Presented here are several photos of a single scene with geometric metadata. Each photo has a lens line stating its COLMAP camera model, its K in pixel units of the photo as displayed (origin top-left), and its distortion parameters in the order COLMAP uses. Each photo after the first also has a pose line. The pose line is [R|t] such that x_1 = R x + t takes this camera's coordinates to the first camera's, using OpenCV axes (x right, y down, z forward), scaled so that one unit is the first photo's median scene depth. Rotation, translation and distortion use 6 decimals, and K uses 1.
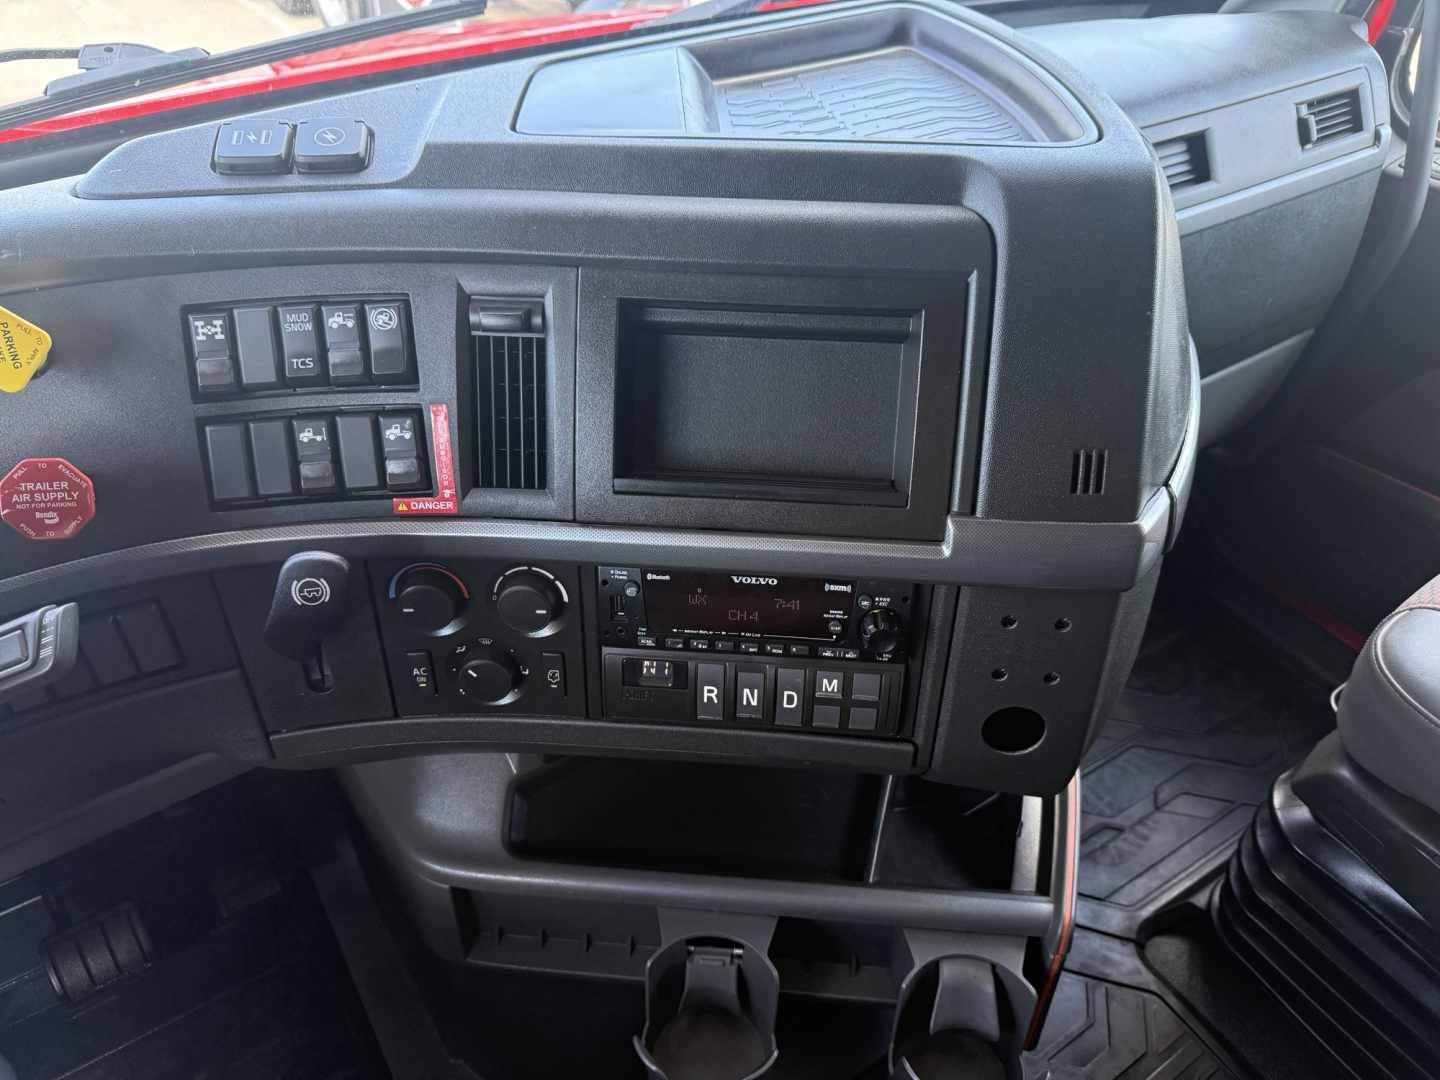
lens RADIAL K [[1017.7, 0, 720.0], [0, 1017.7, 540.0], [0, 0, 1]] dist [0.037802, -0.045093]
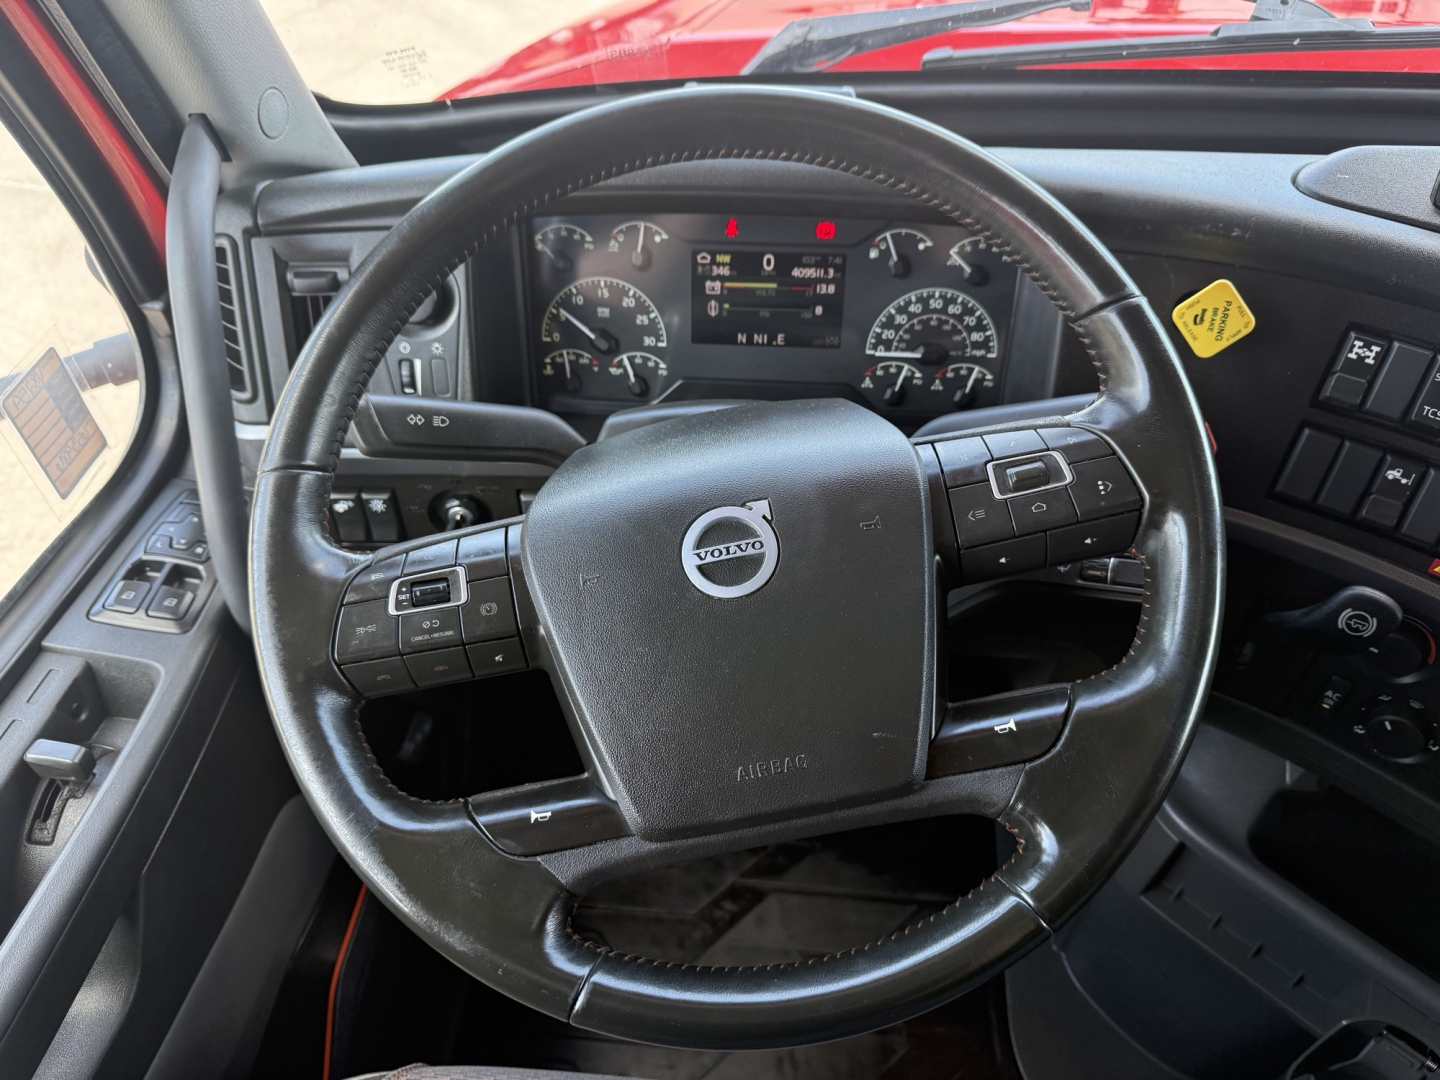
lens RADIAL K [[1017.7, 0, 720.0], [0, 1017.7, 540.0], [0, 0, 1]] dist [0.037802, -0.045093]
pose [[0.783151, 0.463214, -0.414859, -0.487316], [-0.398017, 0.885993, 0.237905, -0.016890], [0.477764, -0.021195, 0.878233, -0.272793]]
